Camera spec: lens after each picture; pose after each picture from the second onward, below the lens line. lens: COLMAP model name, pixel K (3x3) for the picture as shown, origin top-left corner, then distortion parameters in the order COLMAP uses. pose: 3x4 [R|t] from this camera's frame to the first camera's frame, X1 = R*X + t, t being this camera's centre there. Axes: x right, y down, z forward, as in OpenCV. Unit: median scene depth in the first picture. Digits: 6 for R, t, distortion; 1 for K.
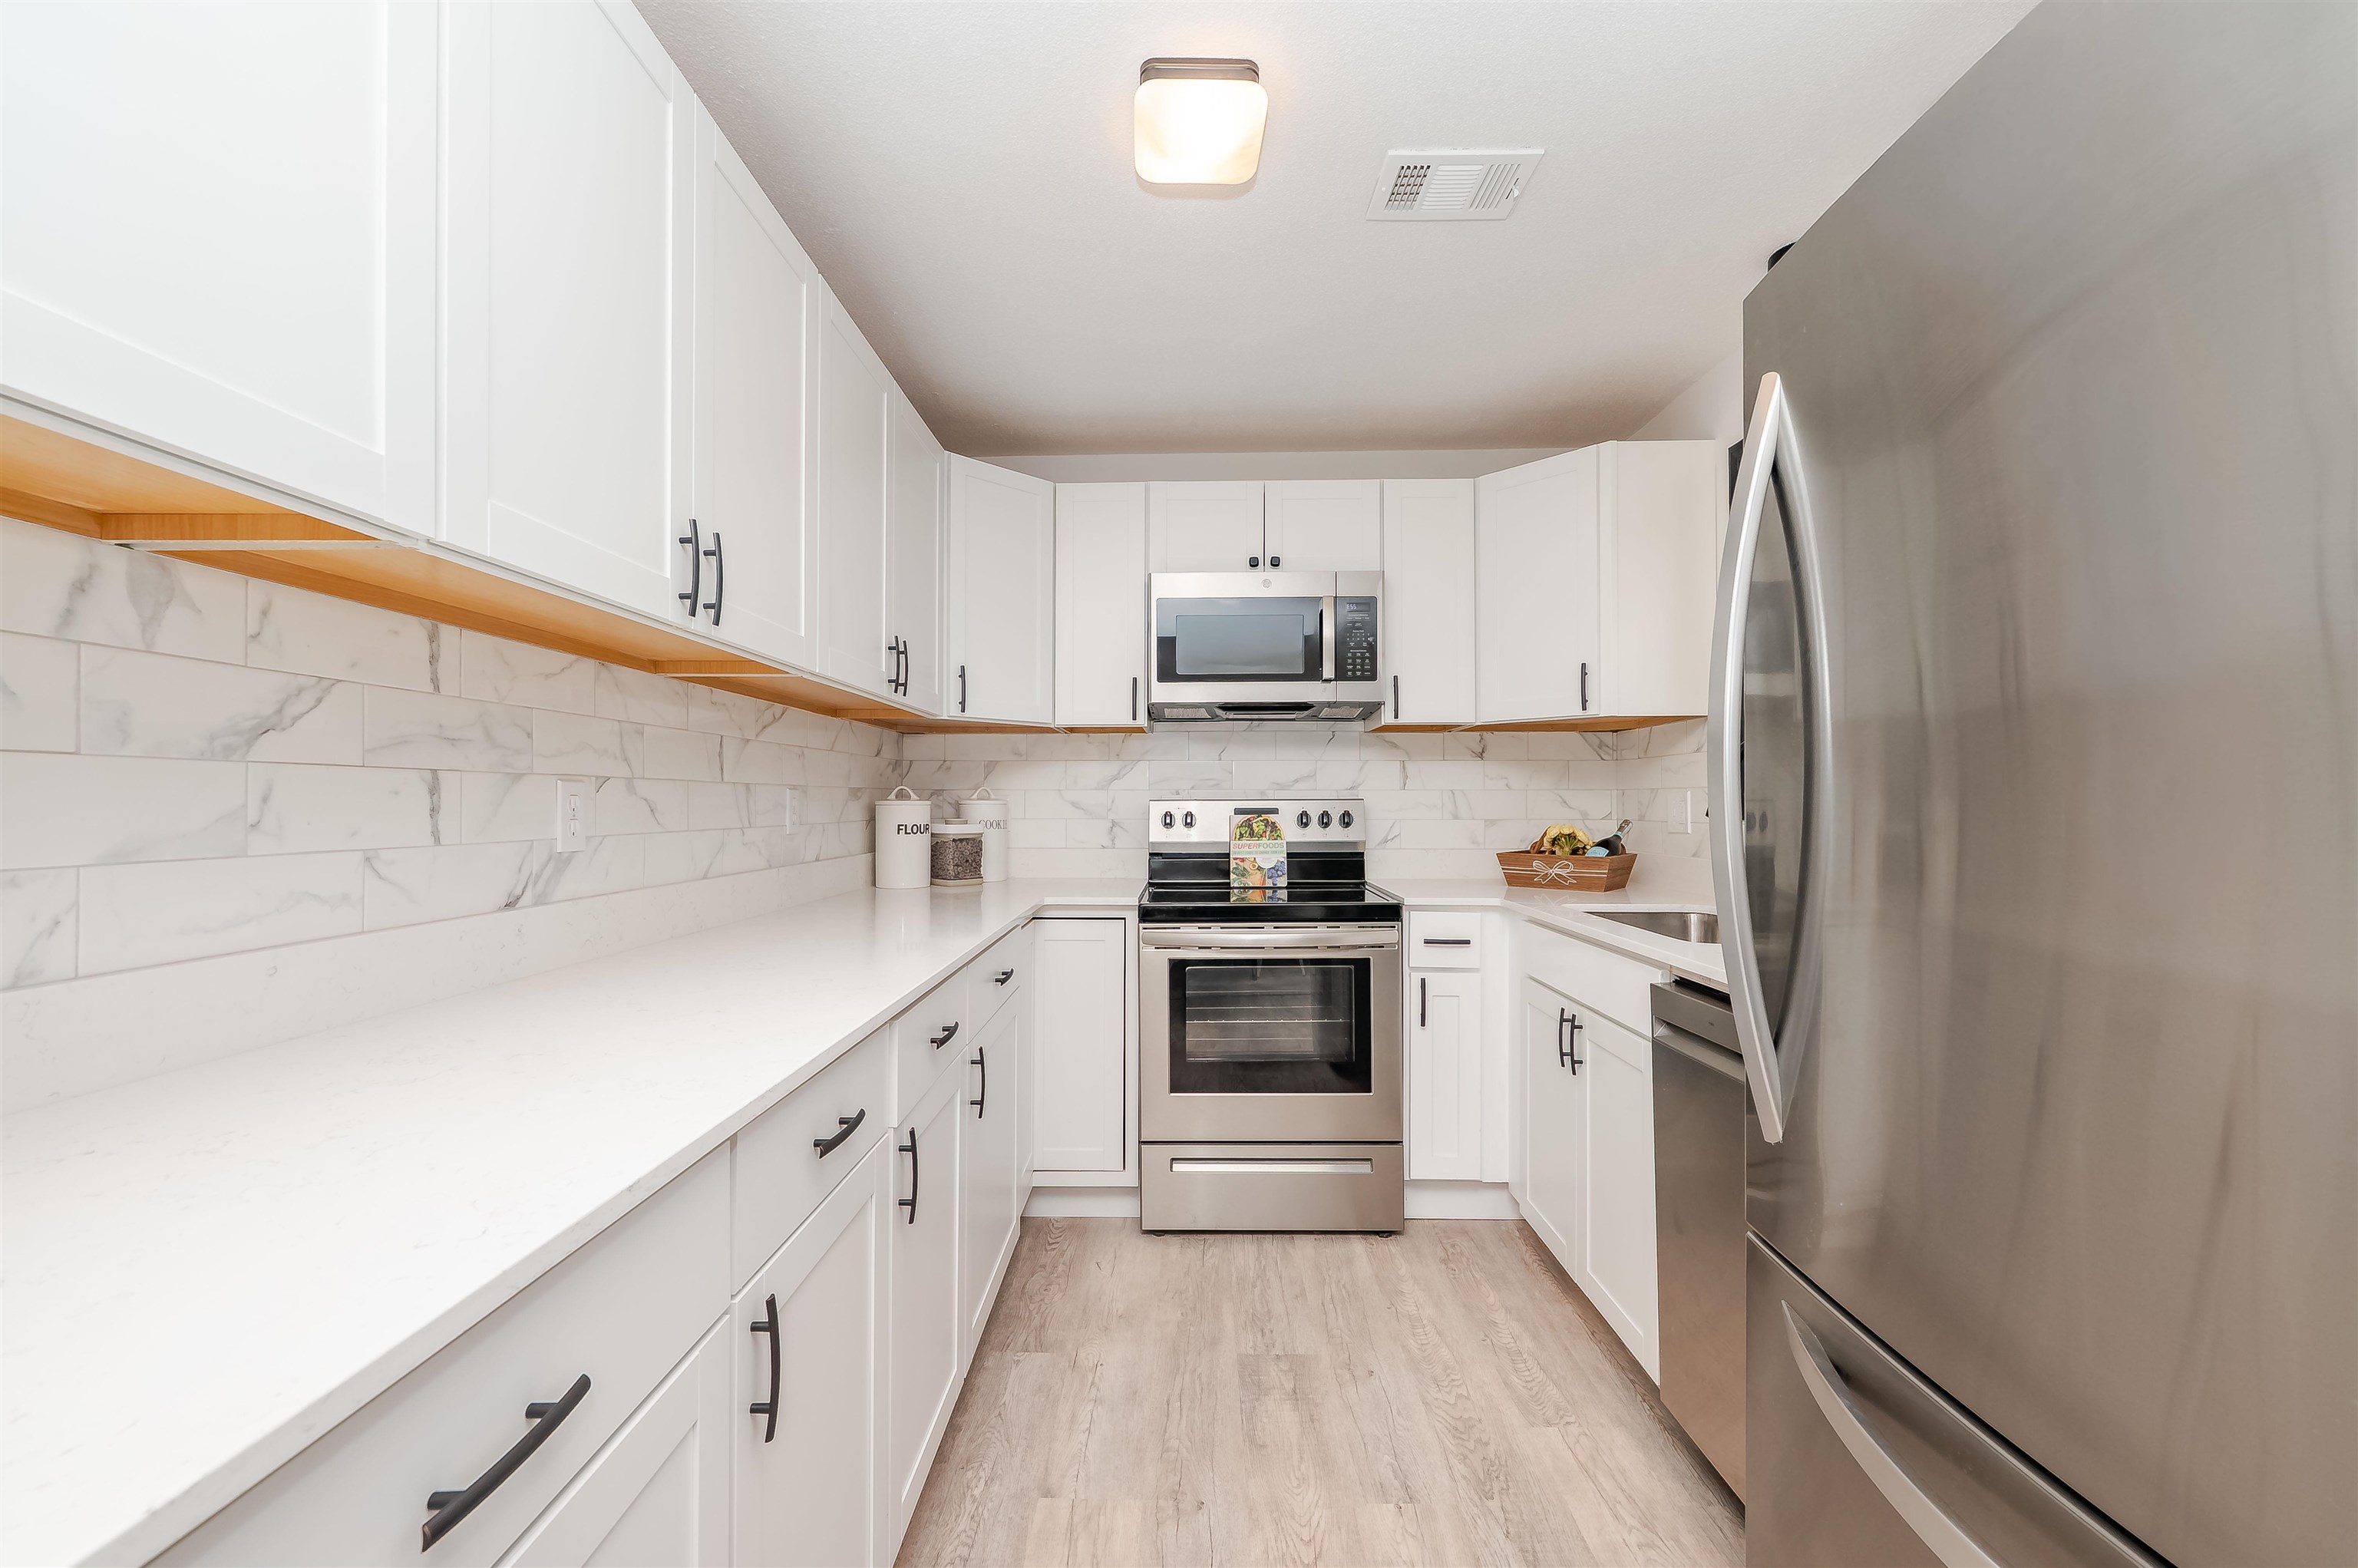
lens RADIAL K [[994.2, 0, 1187.5], [0, 994.2, 799.2], [0, 0, 1]] dist [-0.000716, -0.000156]
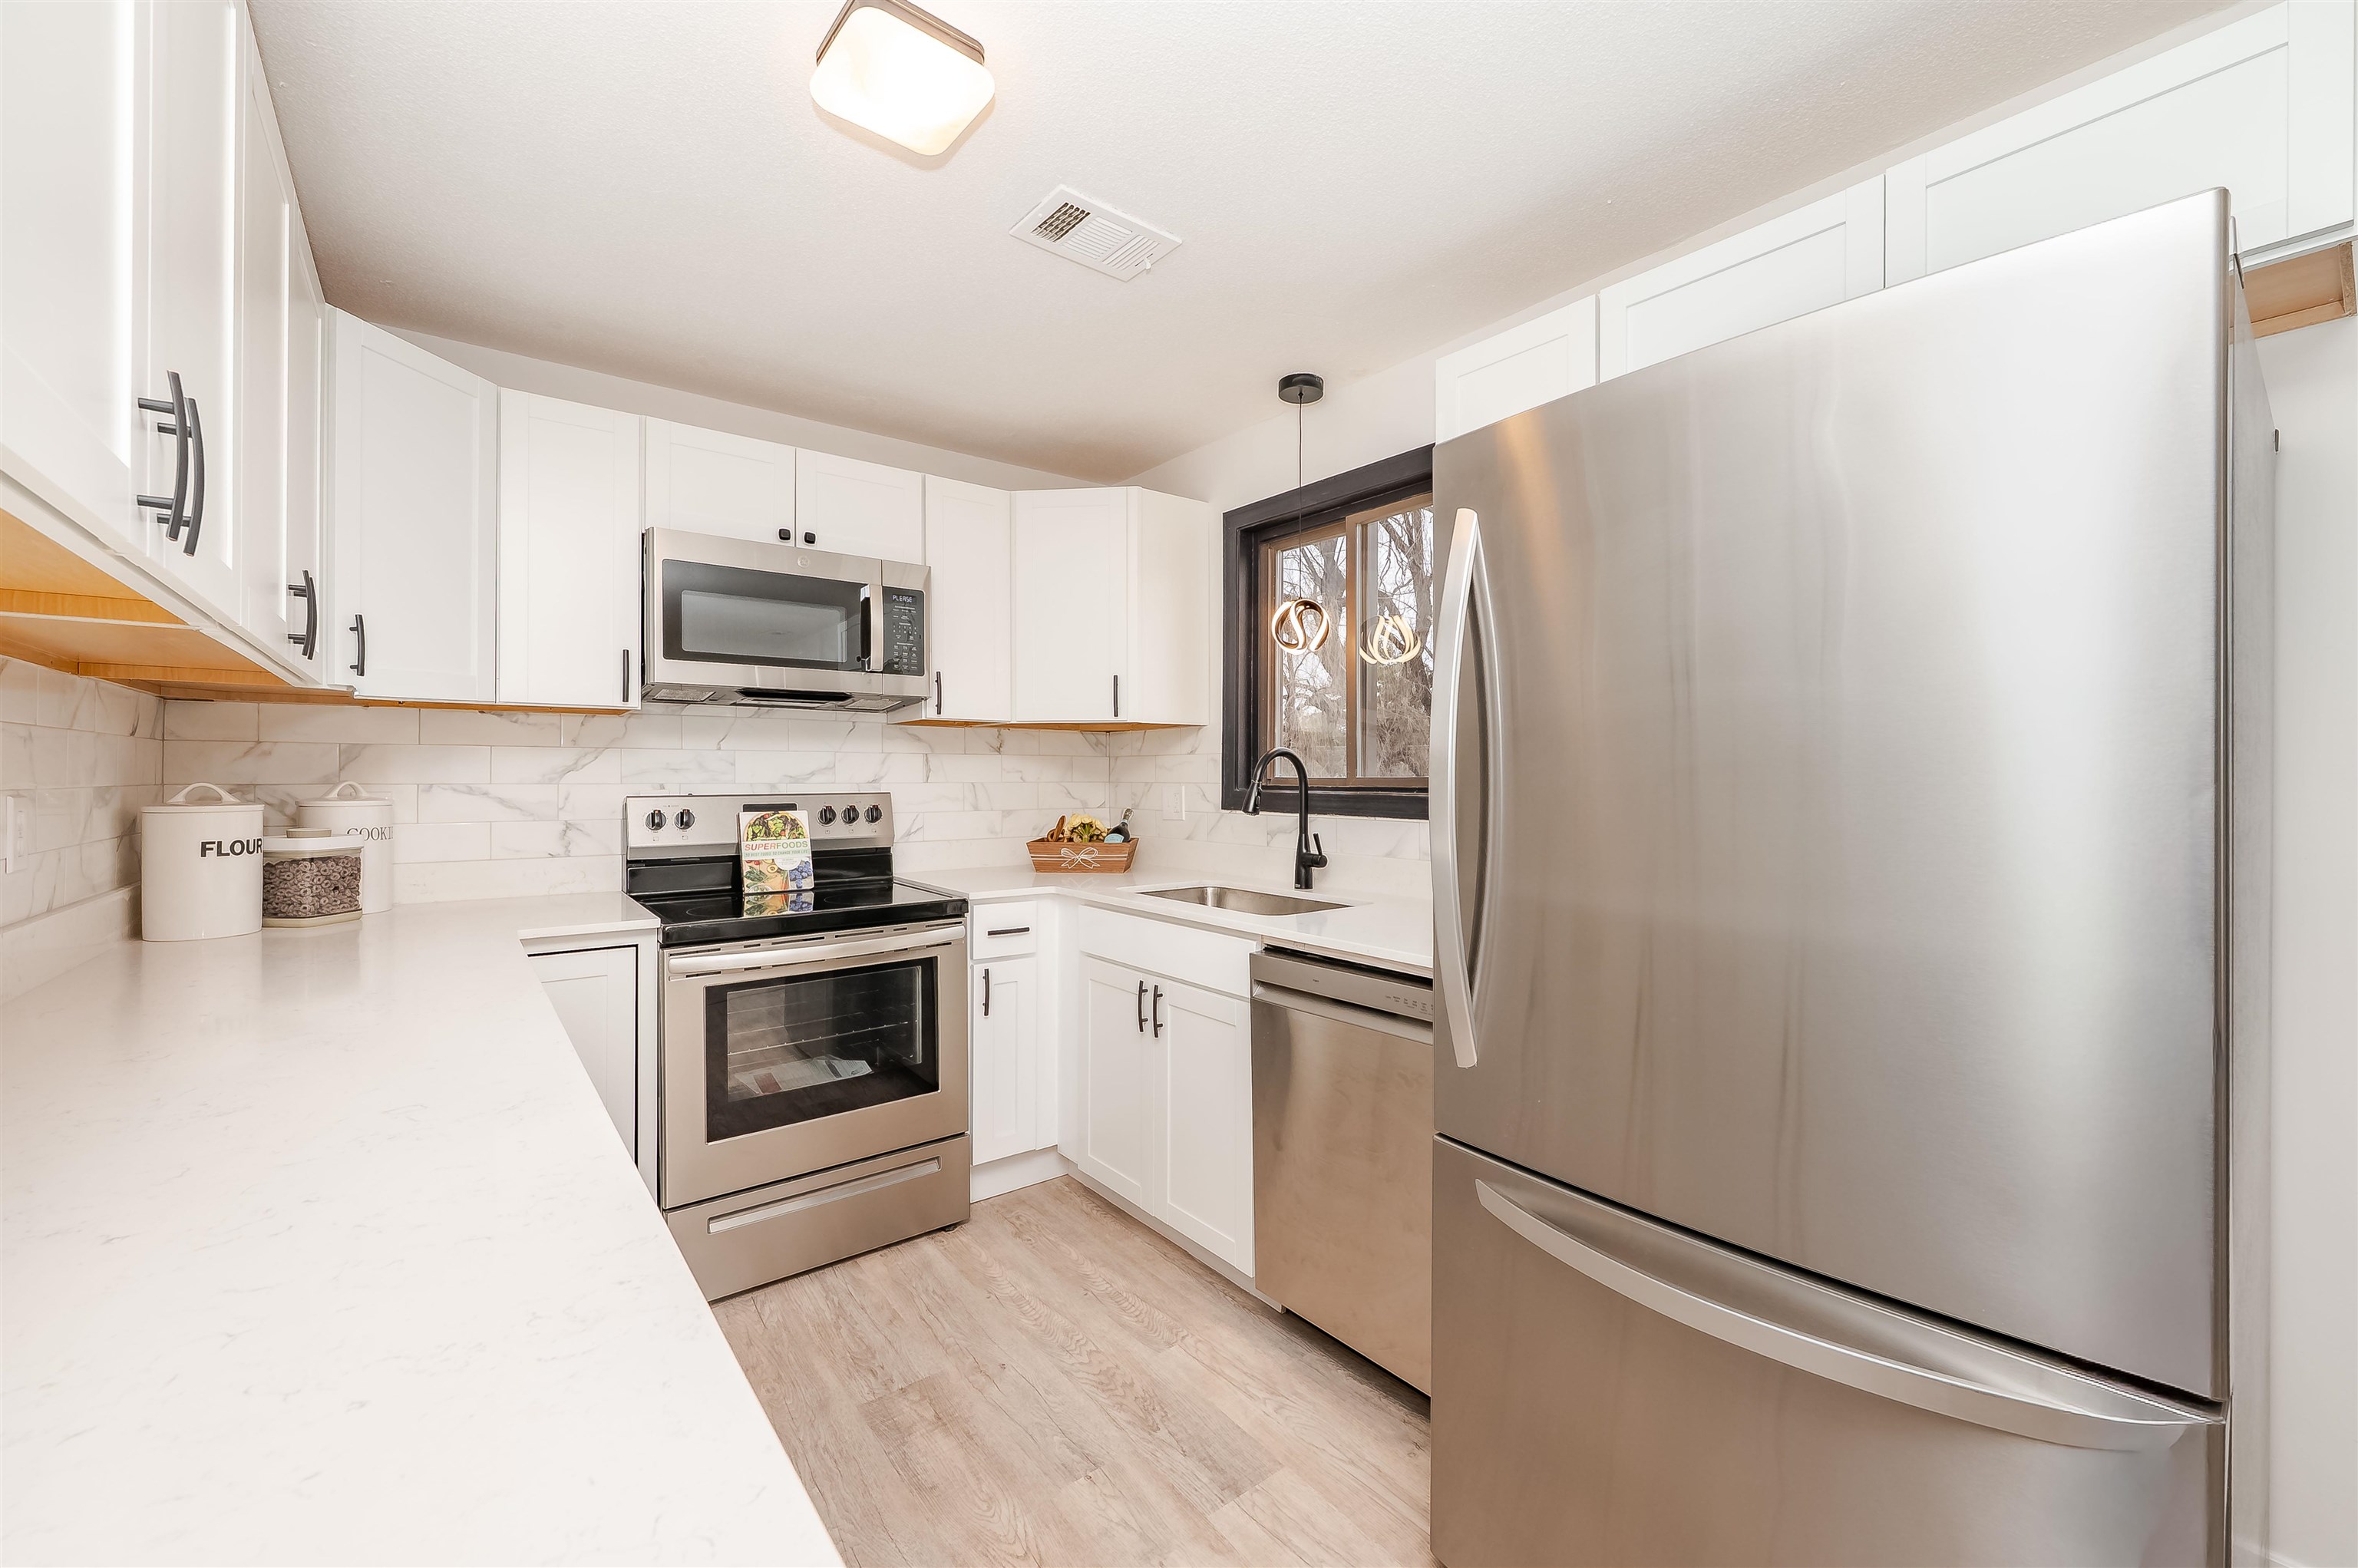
lens RADIAL K [[931.4, 0, 1255.0], [0, 931.4, 776.7], [0, 0, 1]] dist [0.000618, -0.000002]
pose [[0.754140, 0.000192, 0.656714, -0.178446], [-0.002552, 0.999993, 0.002638, -0.022169], [-0.656709, -0.003666, 0.754135, 0.079925]]
